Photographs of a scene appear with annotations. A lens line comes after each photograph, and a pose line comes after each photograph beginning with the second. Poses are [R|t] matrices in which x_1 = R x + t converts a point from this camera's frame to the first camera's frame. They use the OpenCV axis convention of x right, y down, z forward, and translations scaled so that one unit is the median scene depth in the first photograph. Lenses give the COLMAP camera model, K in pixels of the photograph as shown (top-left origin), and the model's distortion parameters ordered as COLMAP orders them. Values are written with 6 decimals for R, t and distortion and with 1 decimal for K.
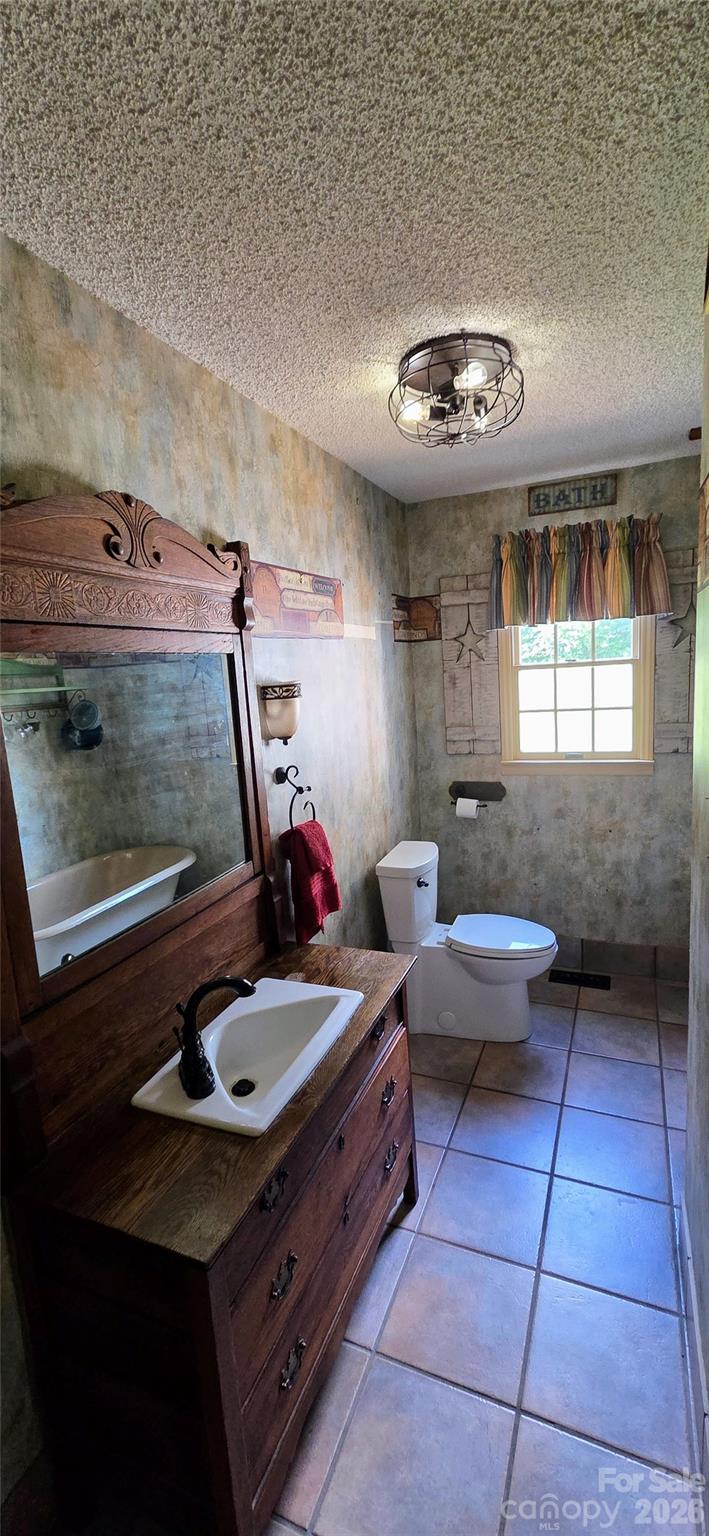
lens RADIAL K [[626.6, 0, 353.4], [0, 626.6, 766.8], [0, 0, 1]] dist [0.008984, -0.000188]
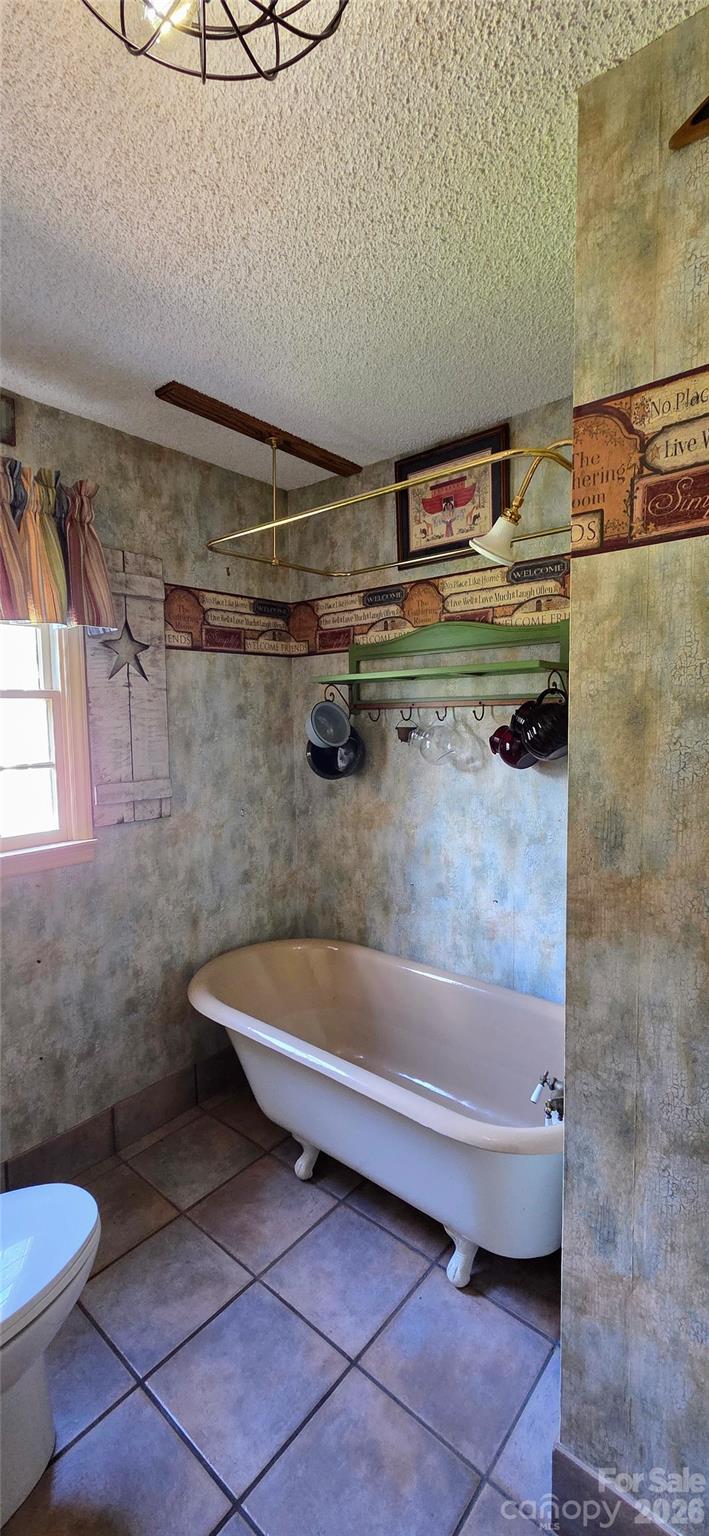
lens RADIAL K [[626.6, 0, 356.1], [0, 626.6, 768.5], [0, 0, 1]] dist [0.008984, -0.000188]
pose [[0.300864, -0.026978, 0.953285, -0.091209], [0.150875, 0.988358, -0.019646, -0.029072], [-0.941657, 0.149738, 0.301432, 0.501623]]
